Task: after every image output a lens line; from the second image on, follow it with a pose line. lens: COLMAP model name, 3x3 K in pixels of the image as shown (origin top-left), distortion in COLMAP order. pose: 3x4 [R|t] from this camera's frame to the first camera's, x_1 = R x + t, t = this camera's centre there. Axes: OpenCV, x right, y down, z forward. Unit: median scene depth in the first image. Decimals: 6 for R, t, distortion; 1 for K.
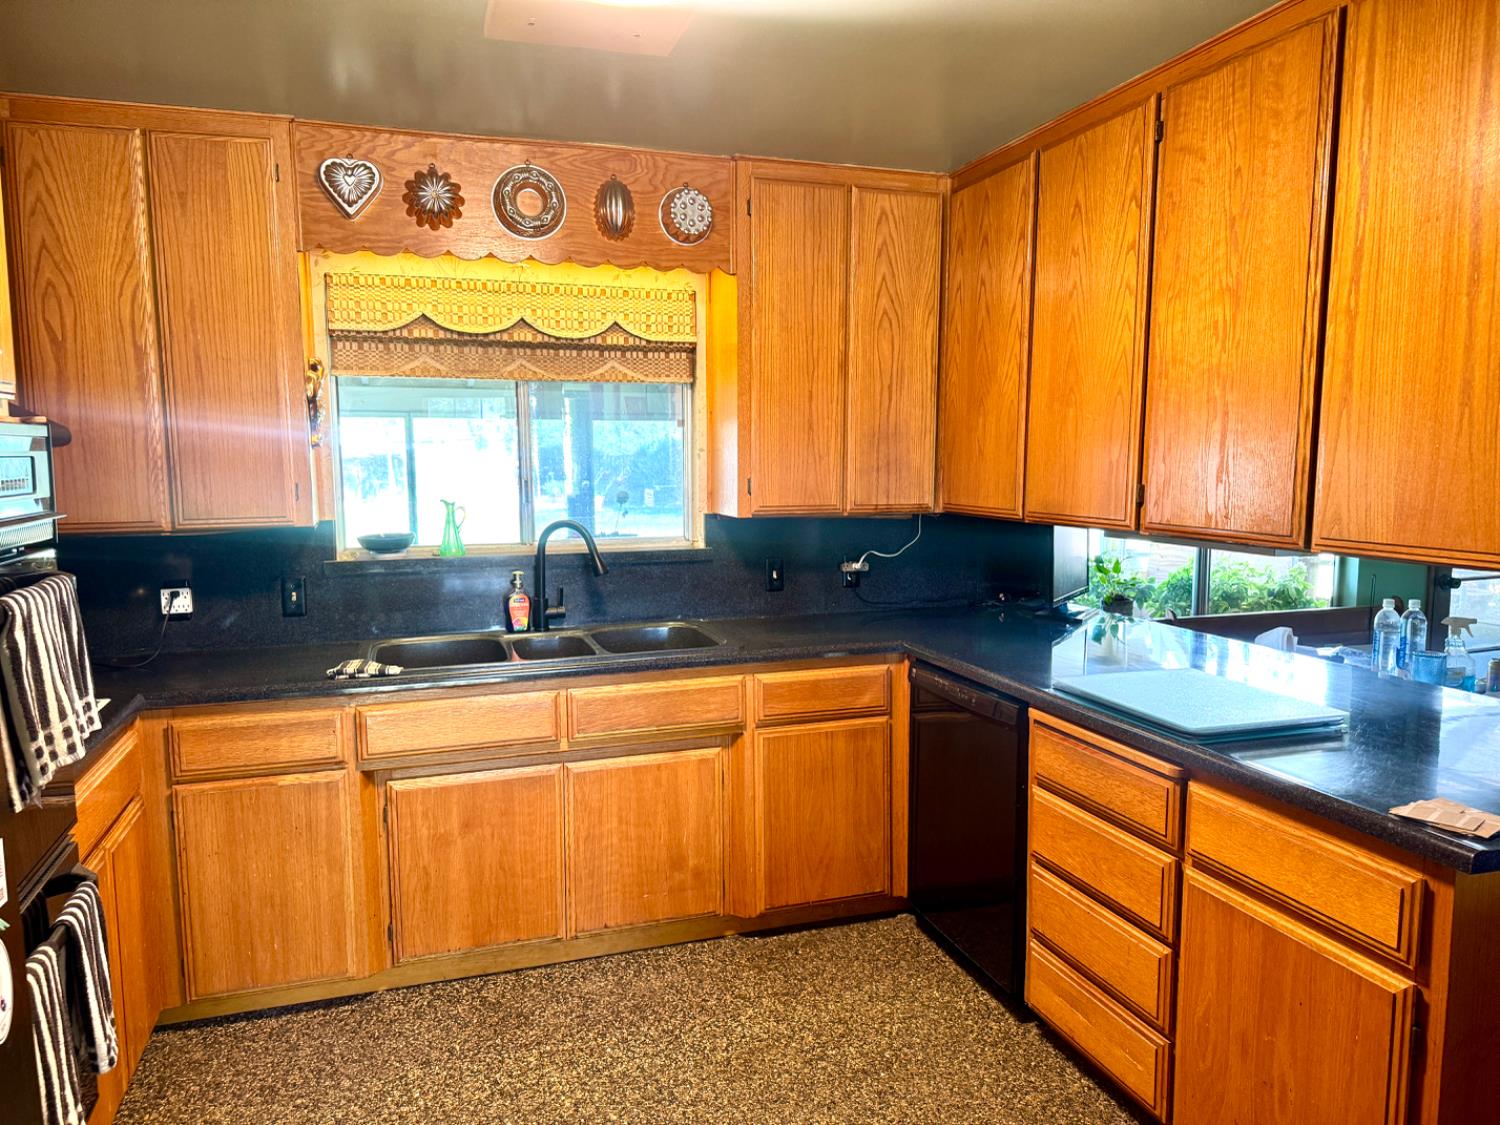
lens RADIAL K [[988.6, 0, 750.0], [0, 988.6, 562.5], [0, 0, 1]] dist [-0.002964, -0.116359]
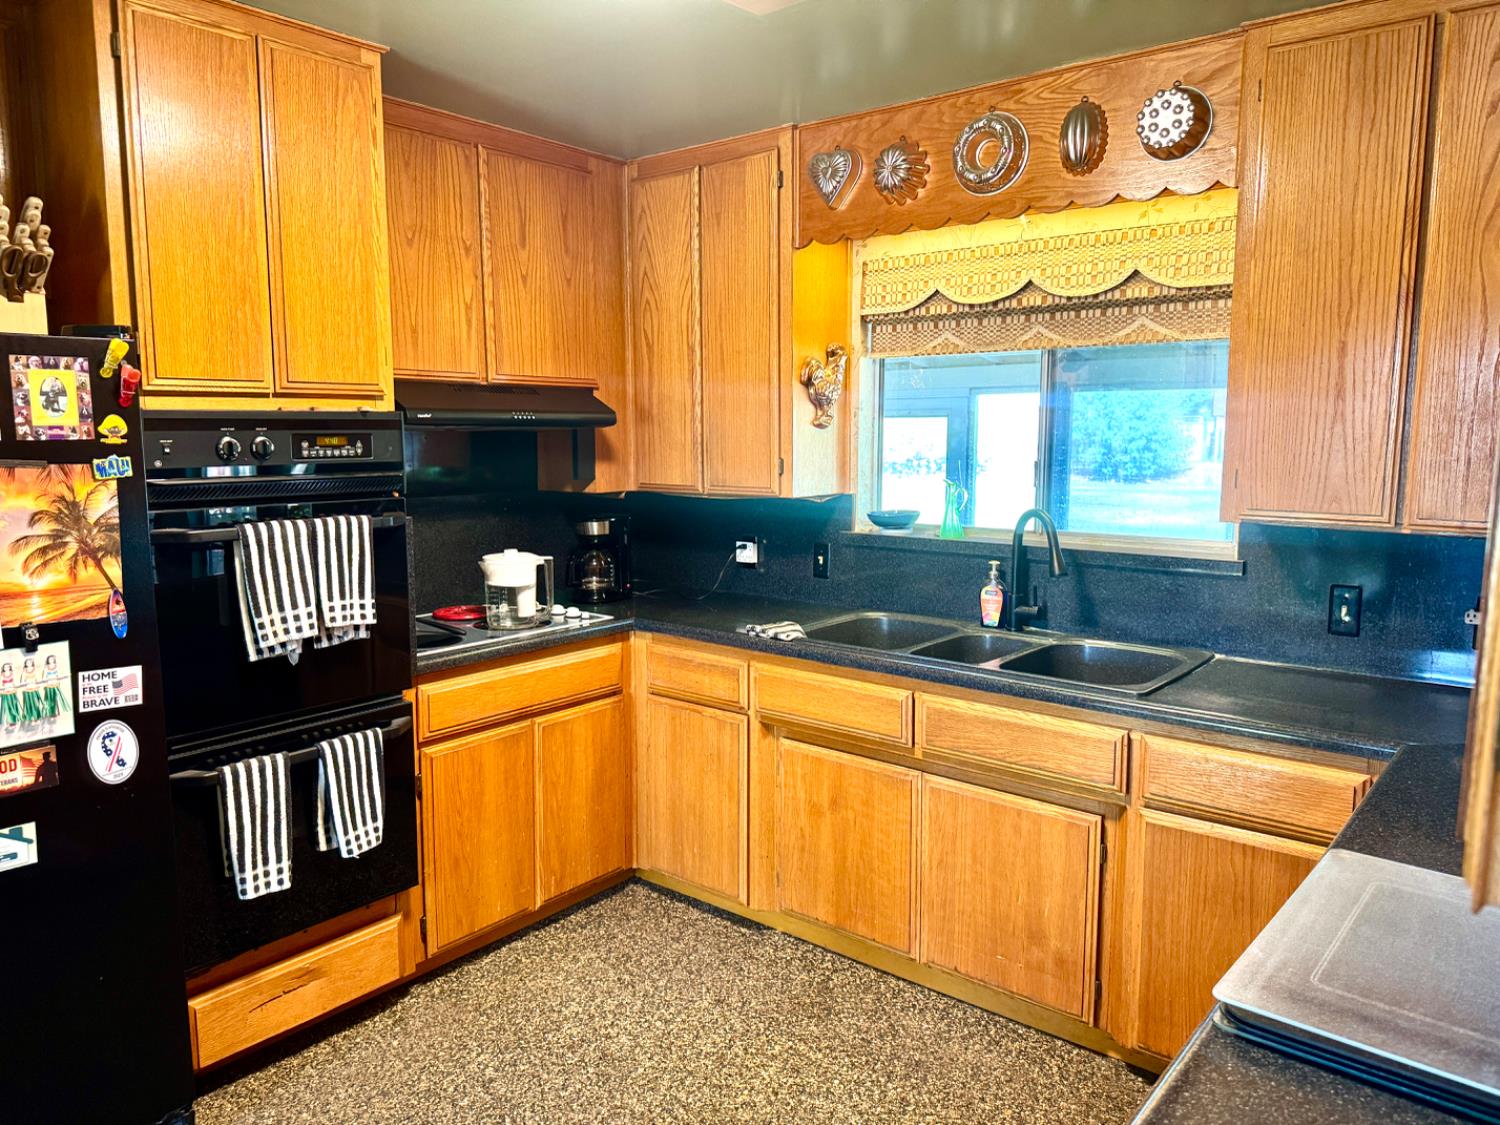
lens RADIAL K [[1023.8, 0, 749.6], [0, 1023.8, 537.6], [0, 0, 1]] dist [0.066697, -0.222423]
pose [[0.501571, 0.094748, -0.859913, 0.493403], [-0.083560, 0.994643, 0.060854, -0.054934], [0.861072, 0.041332, 0.506801, 0.338788]]
